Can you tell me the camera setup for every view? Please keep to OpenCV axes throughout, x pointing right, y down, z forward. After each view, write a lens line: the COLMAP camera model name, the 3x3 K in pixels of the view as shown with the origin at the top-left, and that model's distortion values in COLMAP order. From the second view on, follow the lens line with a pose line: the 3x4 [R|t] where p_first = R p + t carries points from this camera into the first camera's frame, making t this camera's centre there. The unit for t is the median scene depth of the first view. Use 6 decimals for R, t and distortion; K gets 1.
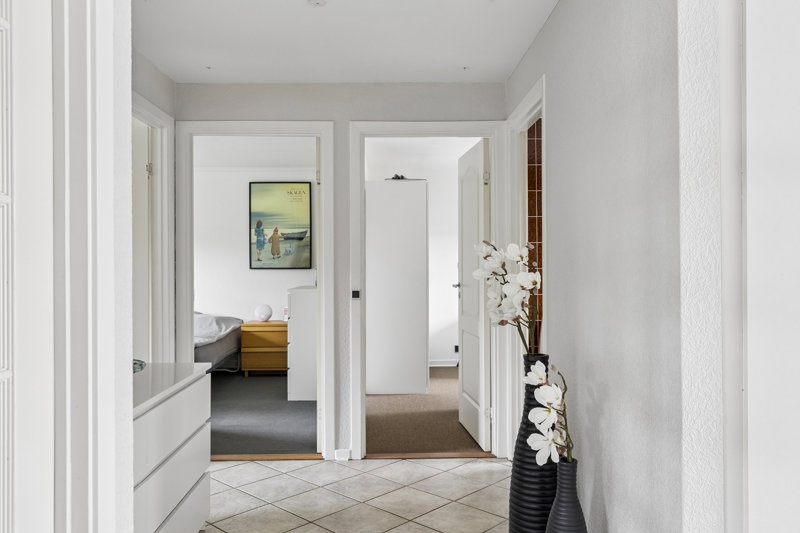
lens RADIAL K [[628.3, 0, 398.3], [0, 628.3, 264.1], [0, 0, 1]] dist [-0.002726, 0.010446]
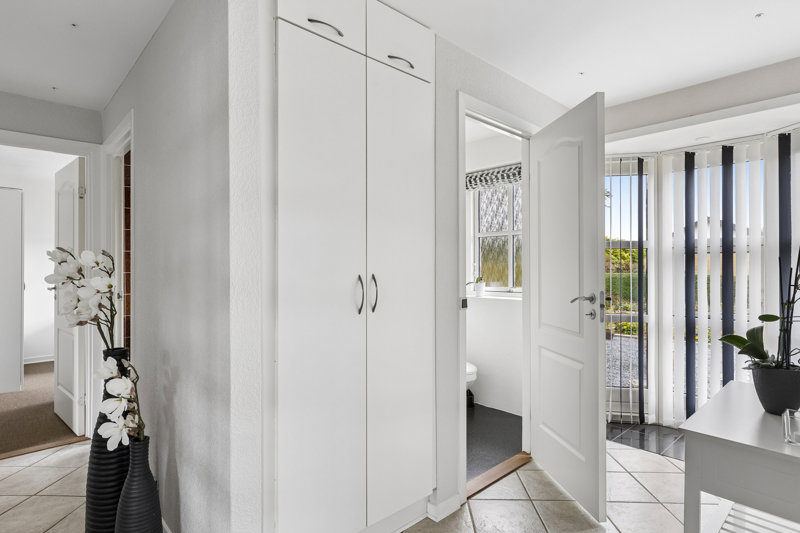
lens RADIAL K [[432.9, 0, 399.5], [0, 432.9, 266.5], [0, 0, 1]] dist [0.000420, 0.000016]
pose [[0.739090, 0.004361, 0.673593, 0.072172], [-0.001021, 0.999985, -0.005354, -0.001574], [-0.673606, 0.003269, 0.739083, 0.075701]]
